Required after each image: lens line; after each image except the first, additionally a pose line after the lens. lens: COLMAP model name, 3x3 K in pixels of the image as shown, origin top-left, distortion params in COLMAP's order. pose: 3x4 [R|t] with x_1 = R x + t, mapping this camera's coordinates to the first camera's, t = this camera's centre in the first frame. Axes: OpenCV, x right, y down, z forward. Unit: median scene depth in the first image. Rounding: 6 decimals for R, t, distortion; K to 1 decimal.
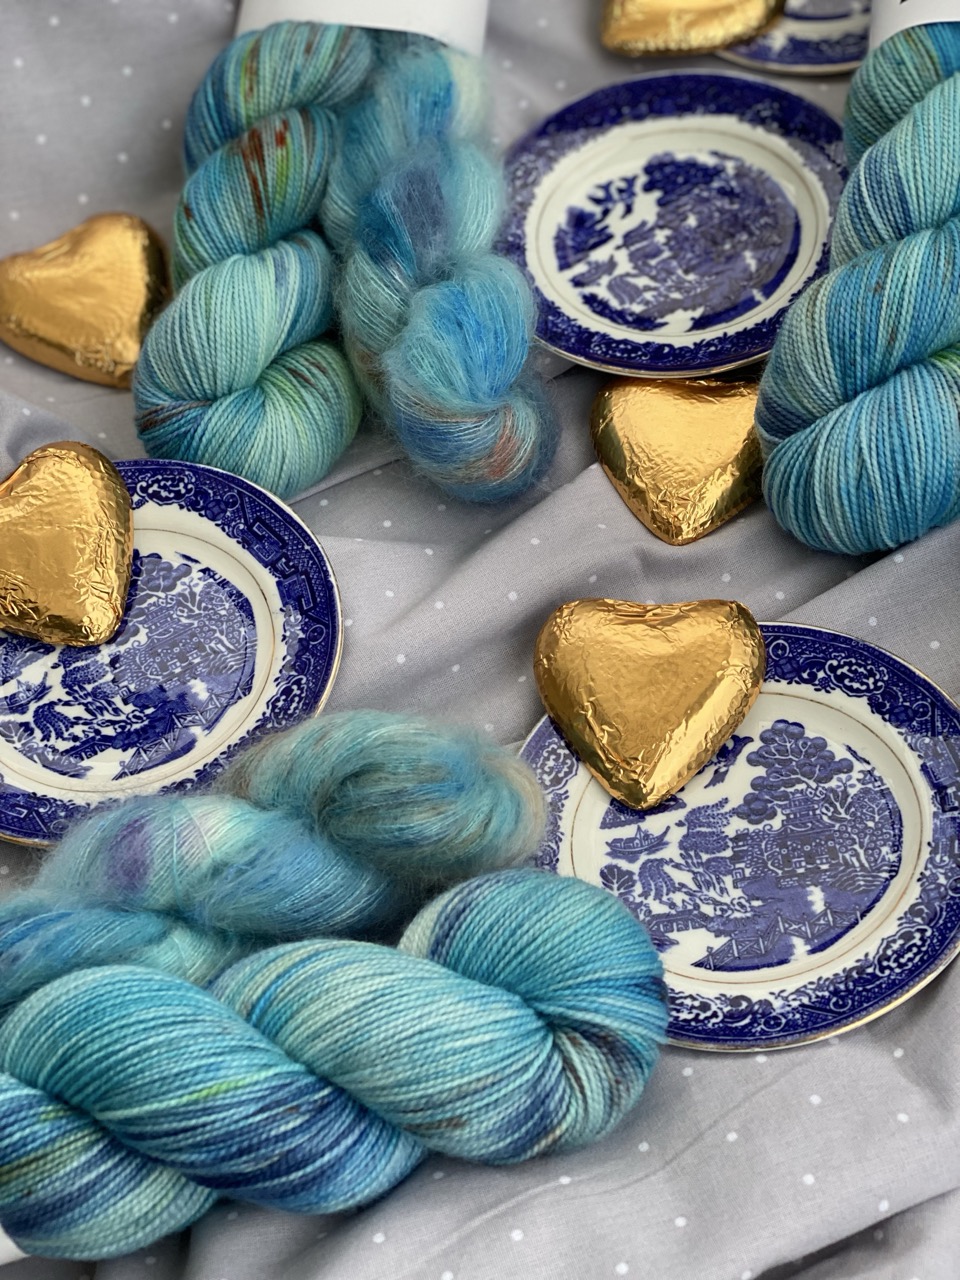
lens RADIAL K [[1915.5, 0, 480.0], [0, 1915.5, 640.0], [0, 0, 1]] dist [0.106848, 0.105772]
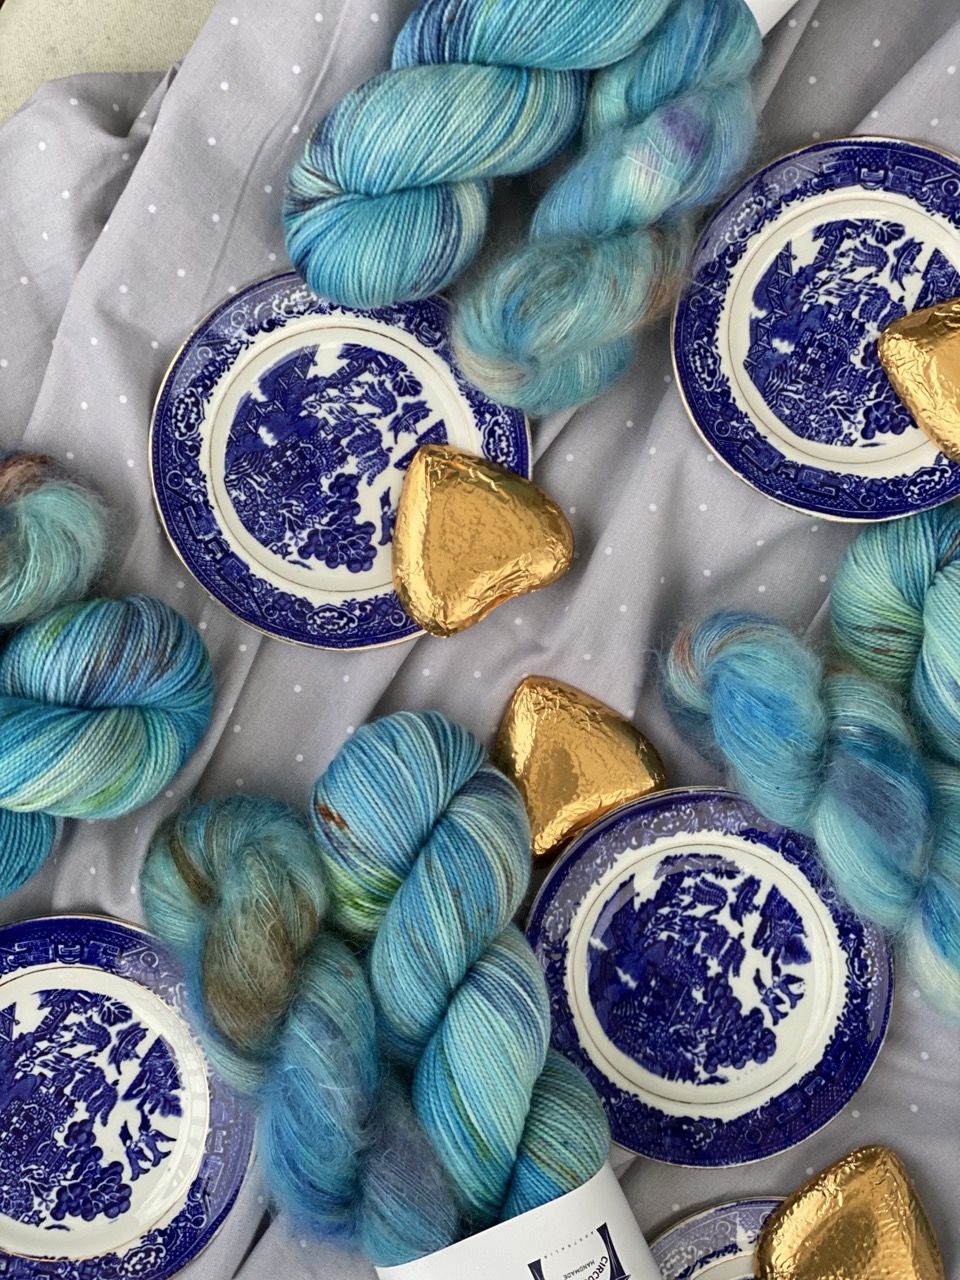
lens RADIAL K [[1961.8, 0, 480.0], [0, 1961.8, 640.0], [0, 0, 1]] dist [0.162776, 0.039705]
pose [[-0.831112, 0.549670, 0.084358, 0.011127], [-0.433479, -0.735370, 0.520890, -0.706134], [0.348352, 0.396351, 0.849445, -0.063273]]
